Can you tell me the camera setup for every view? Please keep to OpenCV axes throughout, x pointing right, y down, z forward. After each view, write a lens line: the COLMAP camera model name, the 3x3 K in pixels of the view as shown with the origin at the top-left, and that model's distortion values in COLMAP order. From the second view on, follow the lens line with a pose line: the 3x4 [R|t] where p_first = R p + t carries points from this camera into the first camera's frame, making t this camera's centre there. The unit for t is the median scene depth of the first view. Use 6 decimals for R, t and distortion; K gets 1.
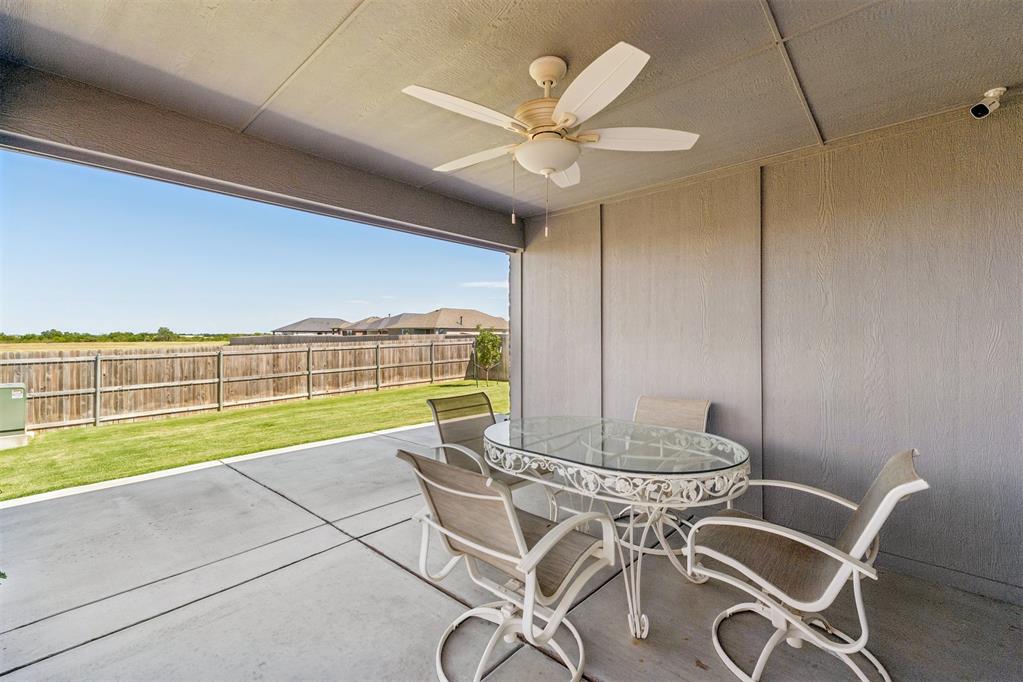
lens RADIAL K [[432.0, 0, 517.1], [0, 432.0, 332.1], [0, 0, 1]] dist [0.008511, -0.000877]
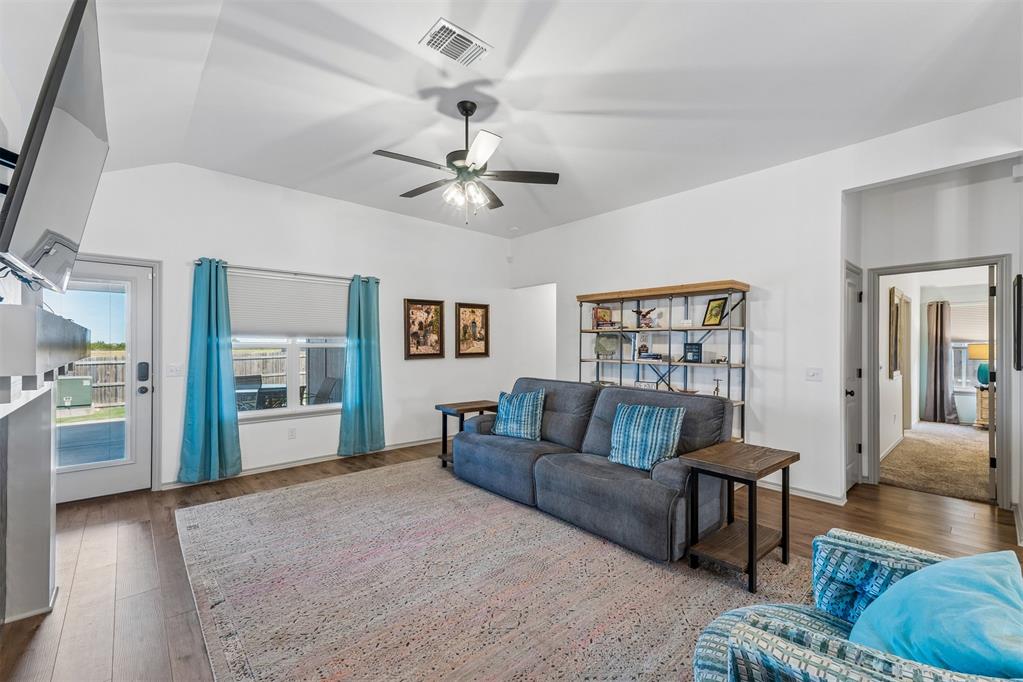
lens RADIAL K [[432.0, 0, 511.3], [0, 432.0, 345.5], [0, 0, 1]] dist [0.008511, -0.000877]
pose [[0.993314, 0.002293, -0.115421, 0.302664], [-0.001155, 0.999950, 0.009929, -0.006274], [0.115438, -0.009729, 0.993267, -0.209623]]
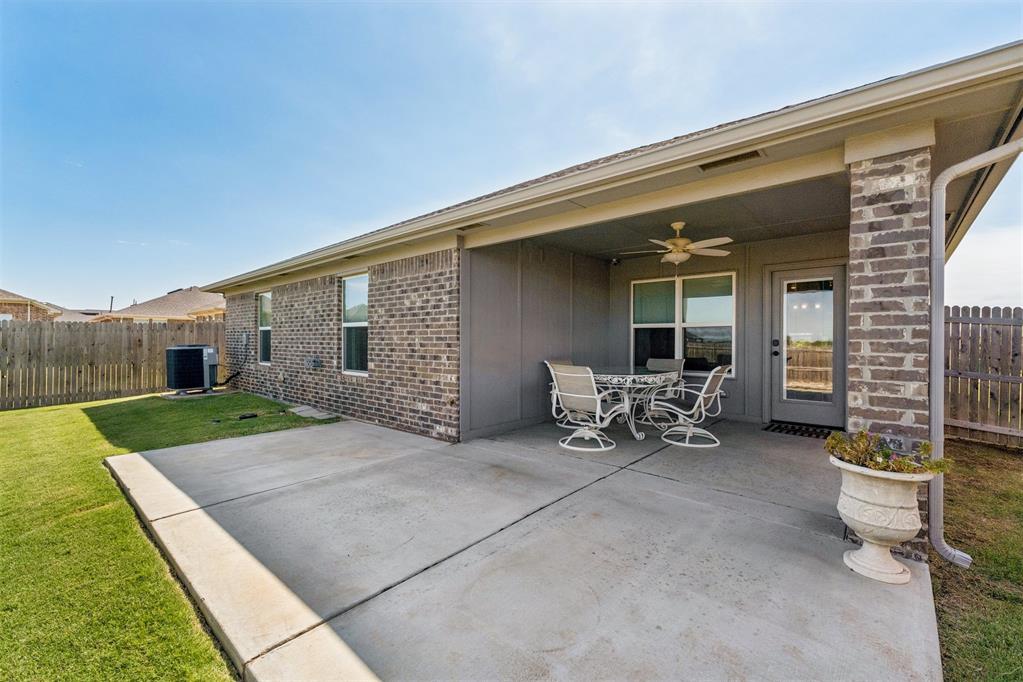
lens RADIAL K [[432.0, 0, 511.0], [0, 432.0, 341.7], [0, 0, 1]] dist [0.008511, -0.000877]
pose [[0.005115, -0.006469, 0.999966, -0.310410], [-0.010198, 0.999927, 0.006521, 0.014253], [-0.999935, -0.010231, 0.005049, 0.243304]]
